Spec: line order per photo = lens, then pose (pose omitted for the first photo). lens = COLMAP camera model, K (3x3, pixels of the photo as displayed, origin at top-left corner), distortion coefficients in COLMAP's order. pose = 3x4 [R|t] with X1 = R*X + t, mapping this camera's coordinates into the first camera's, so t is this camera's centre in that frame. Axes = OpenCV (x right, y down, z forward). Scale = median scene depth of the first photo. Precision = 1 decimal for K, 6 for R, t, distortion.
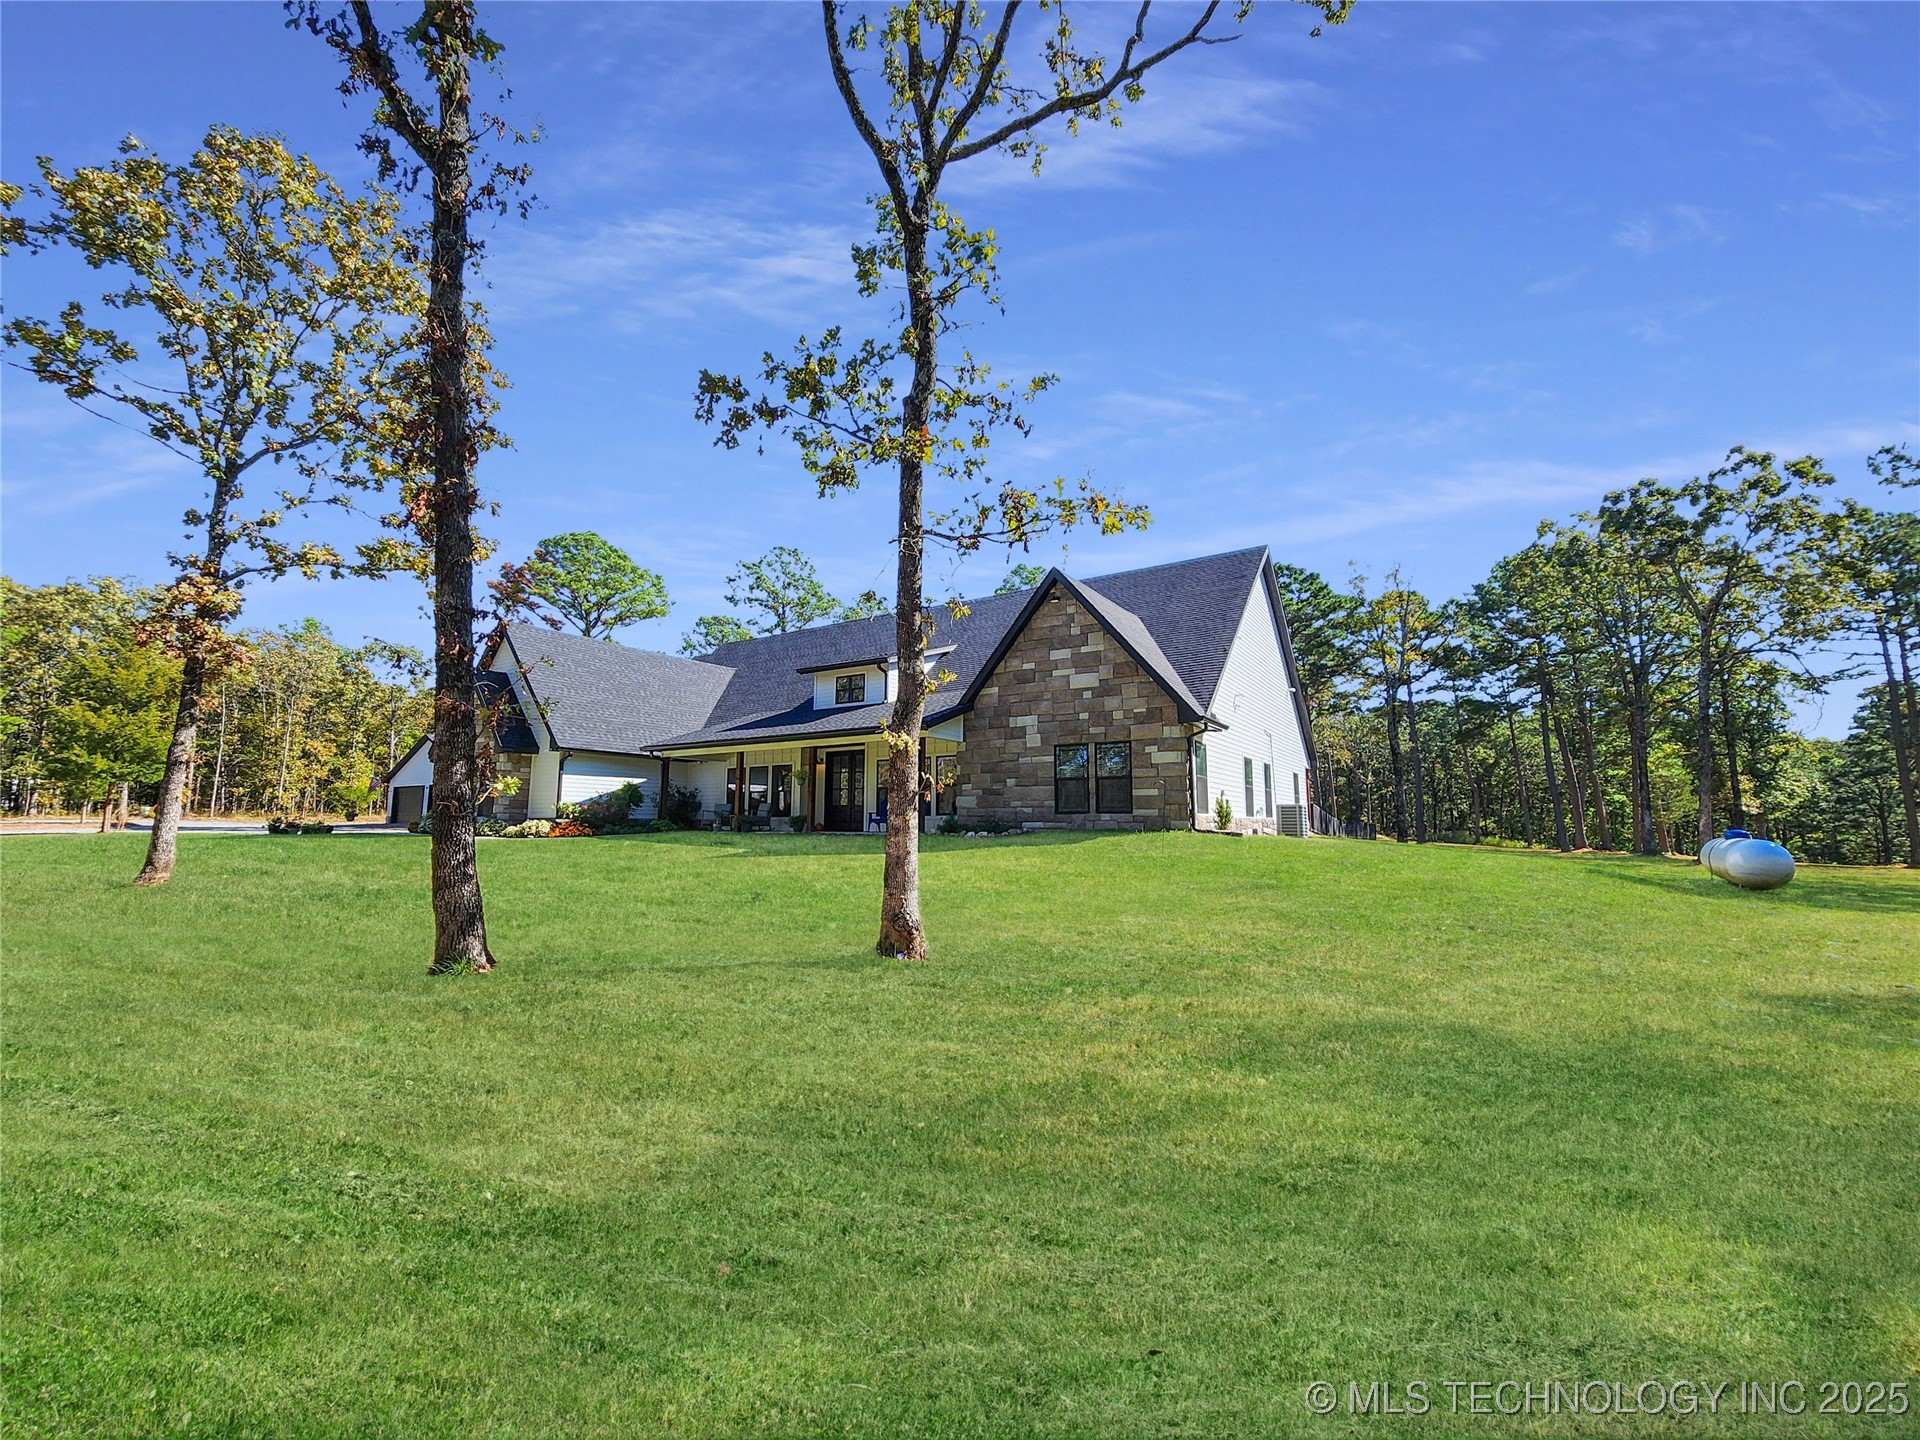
lens RADIAL K [[803.1, 0, 960.0], [0, 803.1, 720.0], [0, 0, 1]] dist [0.001577, 0.000202]
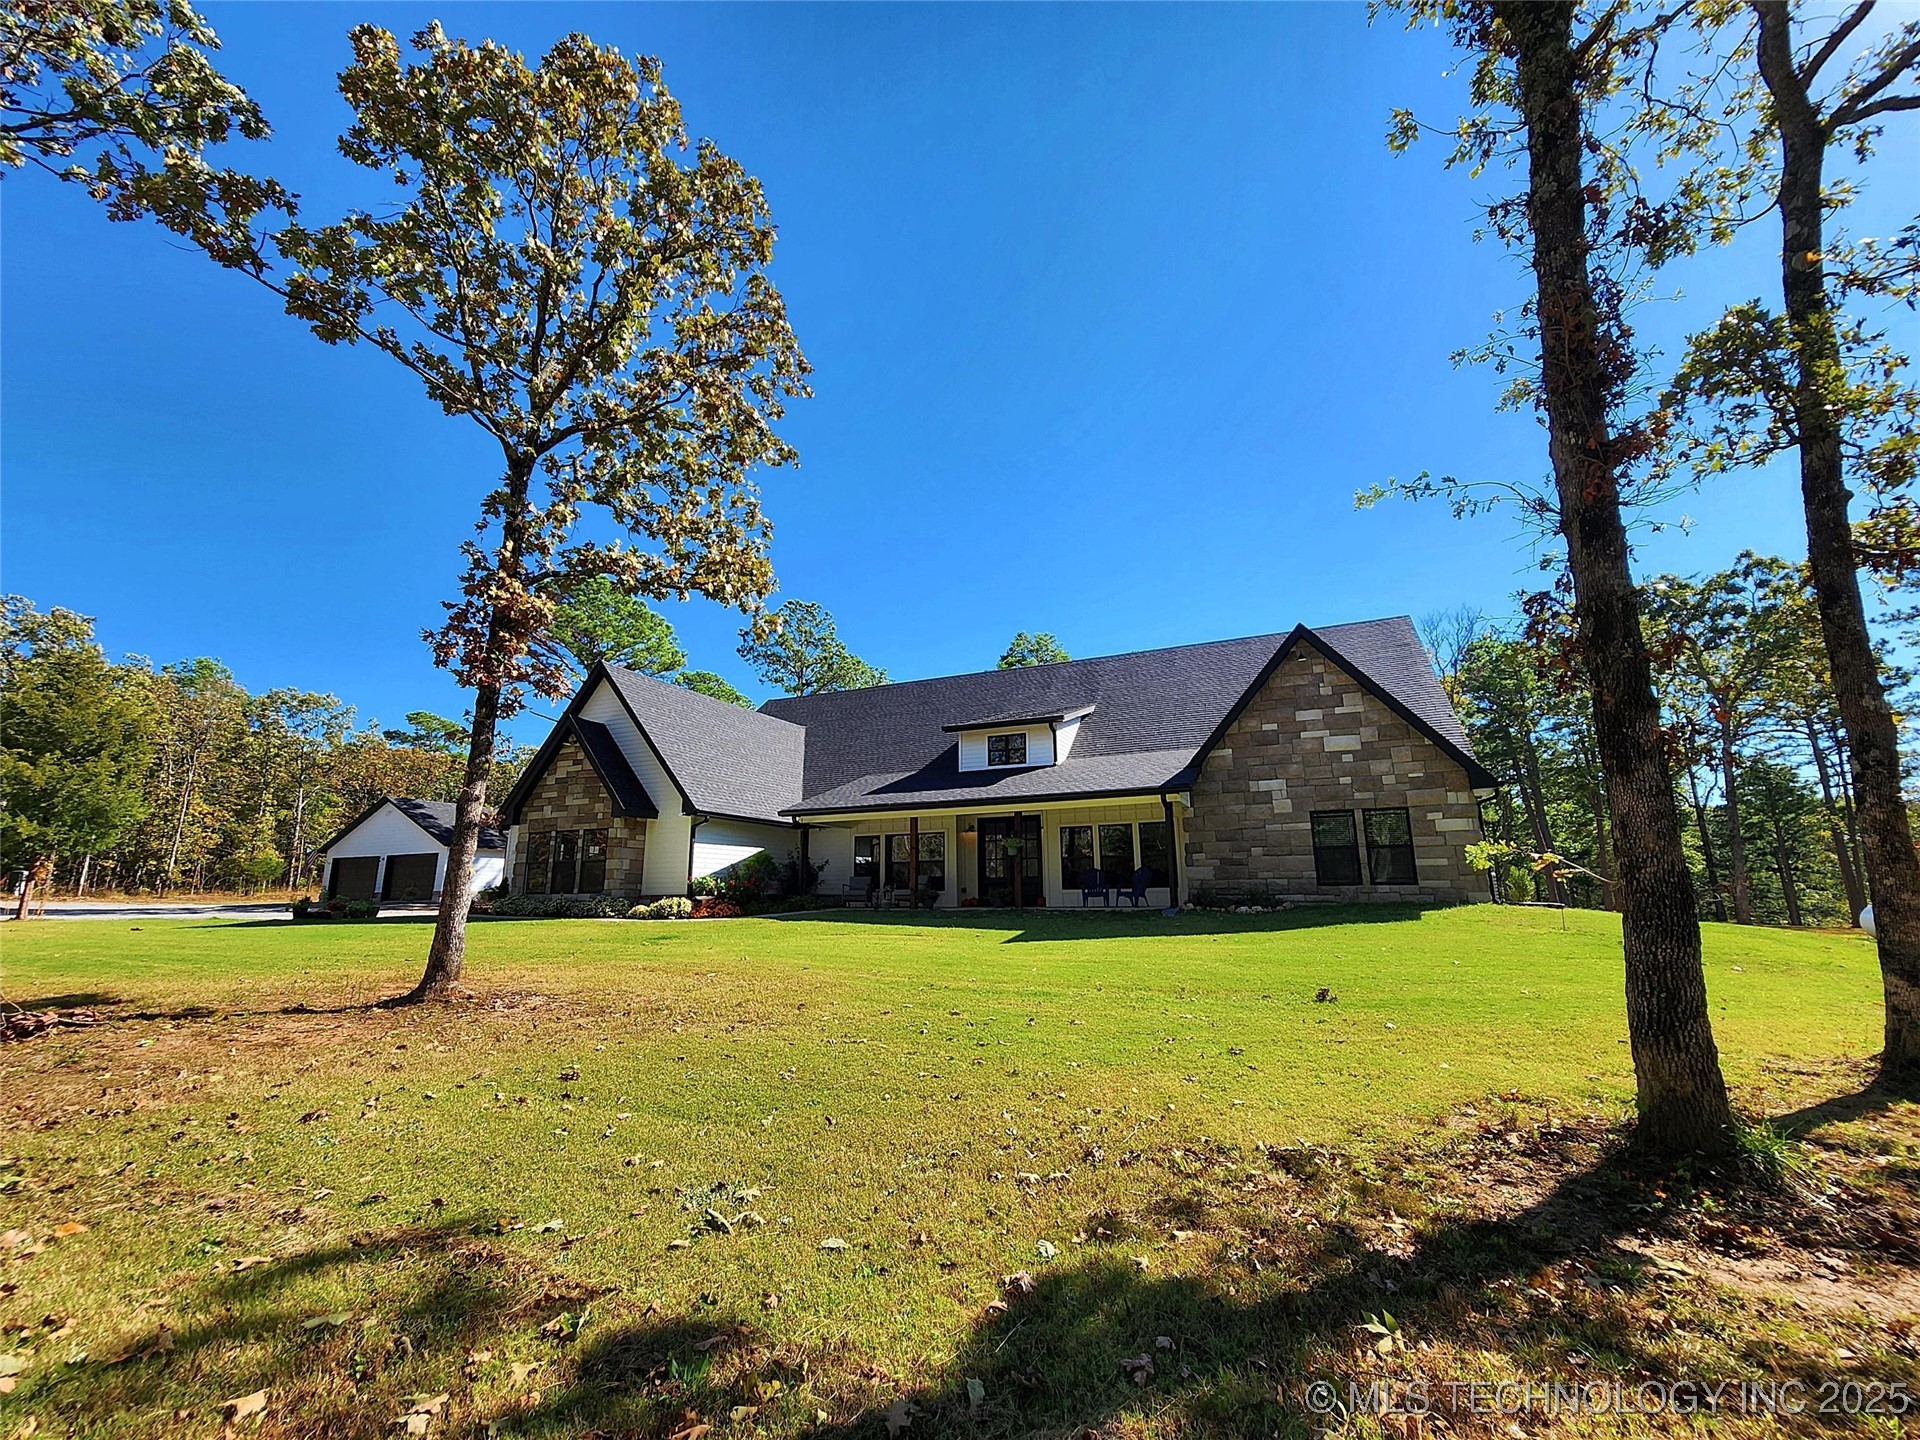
lens RADIAL K [[780.5, 0, 960.0], [0, 780.5, 720.0], [0, 0, 1]] dist [0.003538, -0.003846]
pose [[0.988007, 0.024631, 0.152429, -0.415711], [-0.010909, 0.995863, -0.090211, 0.011569], [-0.154020, 0.087467, 0.984189, 0.151938]]
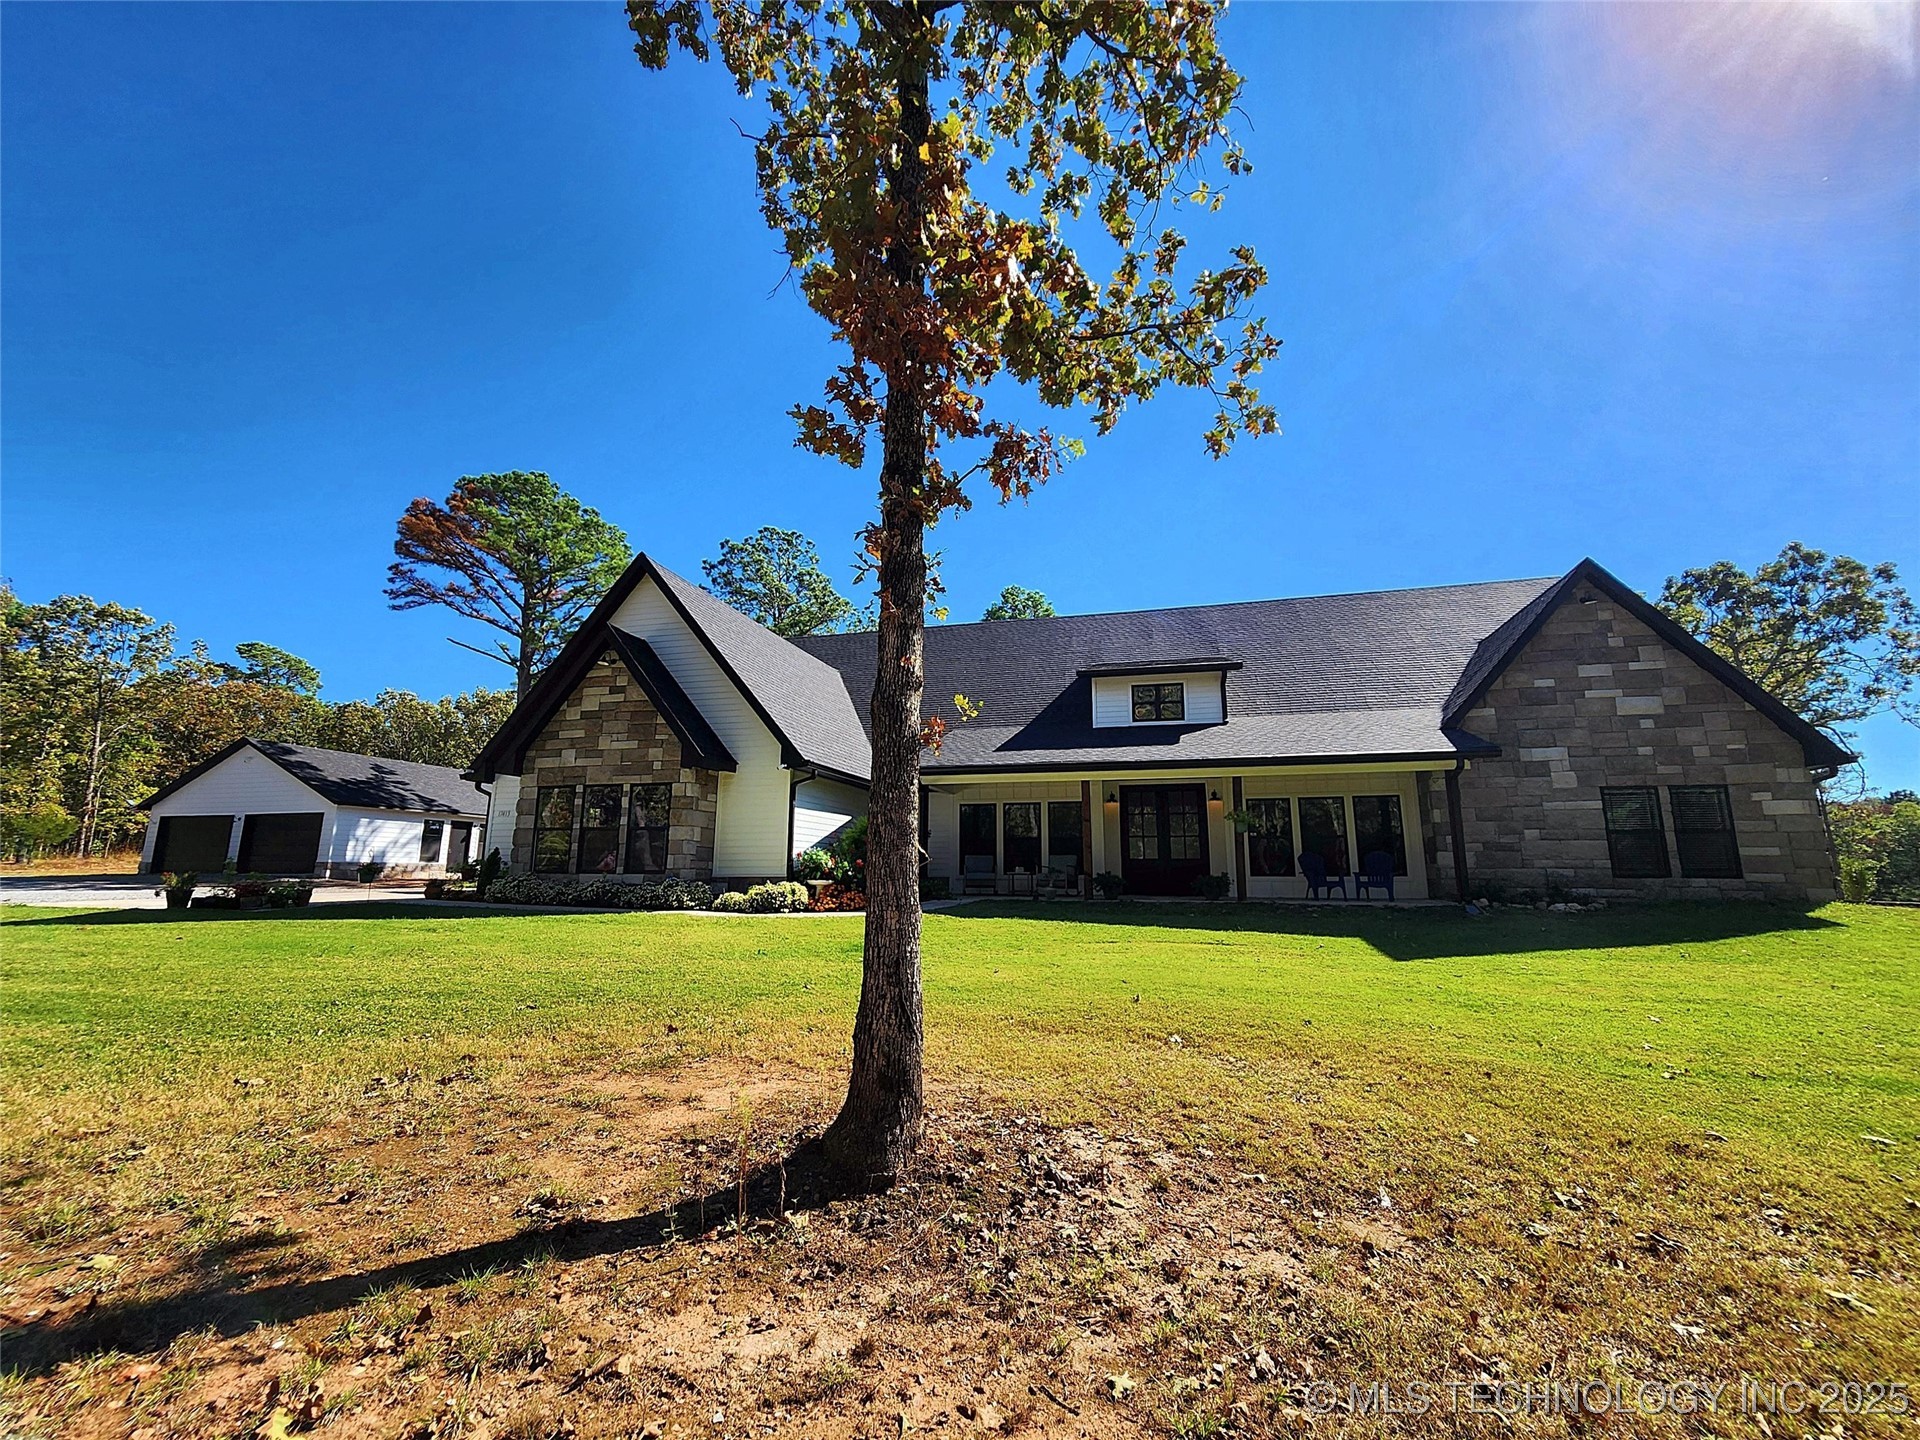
lens RADIAL K [[780.5, 0, 960.0], [0, 780.5, 720.0], [0, 0, 1]] dist [0.003538, -0.003846]
pose [[0.951495, 0.061236, 0.301507, -0.674194], [-0.044281, 0.997046, -0.062758, 0.040253], [-0.304459, 0.046362, 0.951396, 0.459637]]
